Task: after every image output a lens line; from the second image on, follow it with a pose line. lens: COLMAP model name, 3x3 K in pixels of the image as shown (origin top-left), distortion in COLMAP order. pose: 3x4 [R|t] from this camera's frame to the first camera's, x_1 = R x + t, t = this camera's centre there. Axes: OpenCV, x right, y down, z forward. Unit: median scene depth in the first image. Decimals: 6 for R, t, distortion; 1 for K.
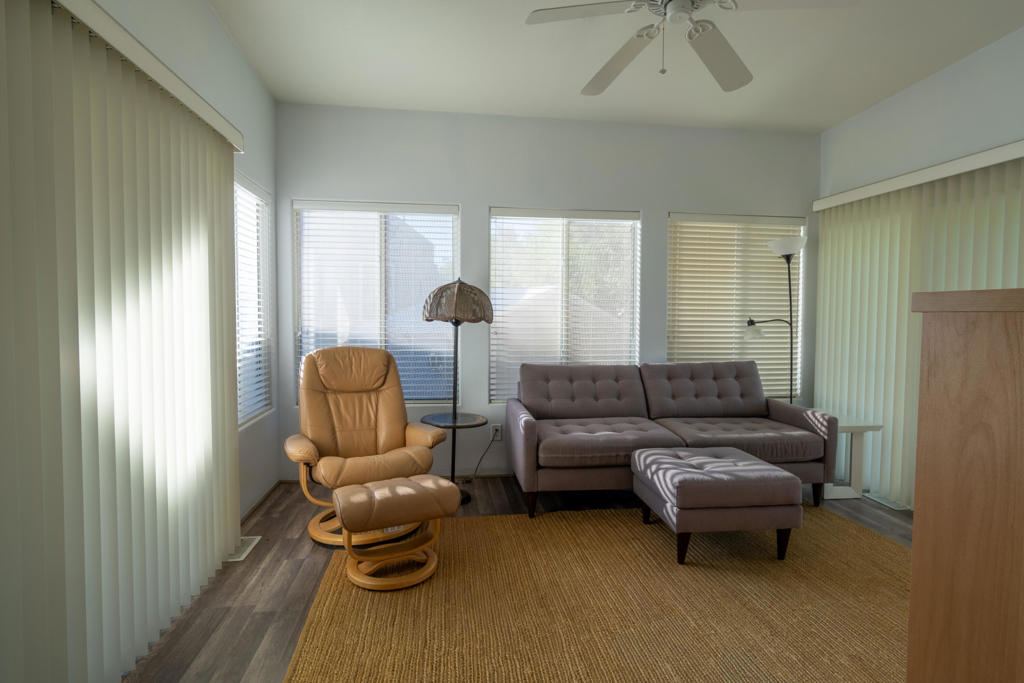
lens RADIAL K [[543.2, 0, 512.9], [0, 543.2, 335.1], [0, 0, 1]] dist [-0.005352, -0.000244]
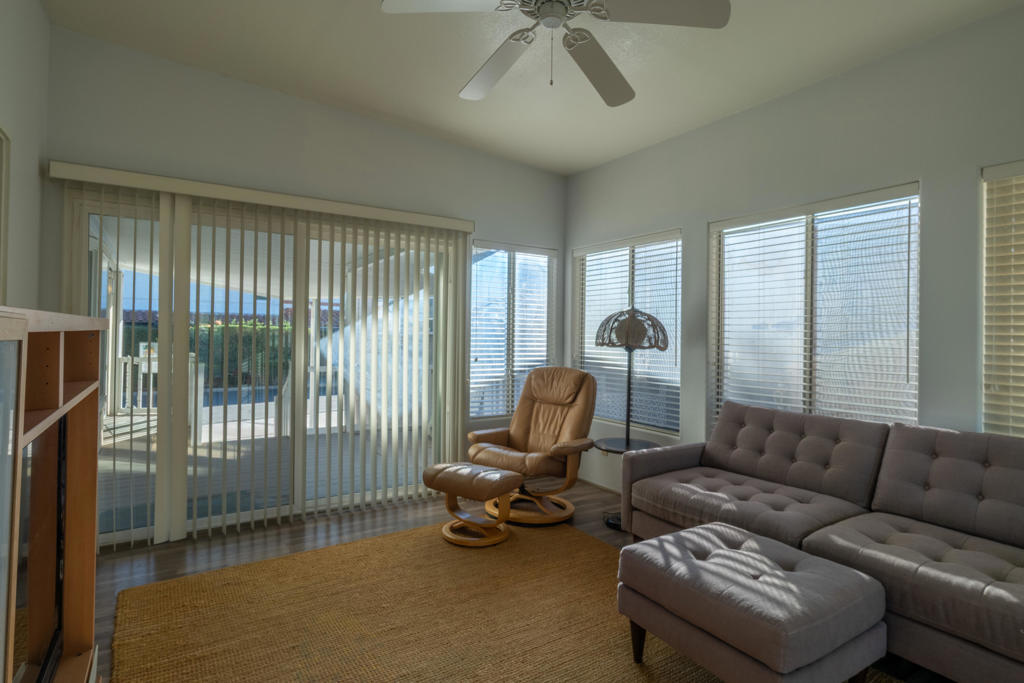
lens RADIAL K [[543.2, 0, 485.4], [0, 543.2, 335.5], [0, 0, 1]] dist [-0.005352, -0.000244]
pose [[0.382199, -0.002187, -0.924078, 0.726163], [-0.049263, 0.998527, -0.022739, -0.012852], [0.922766, 0.054213, 0.381528, 0.365746]]
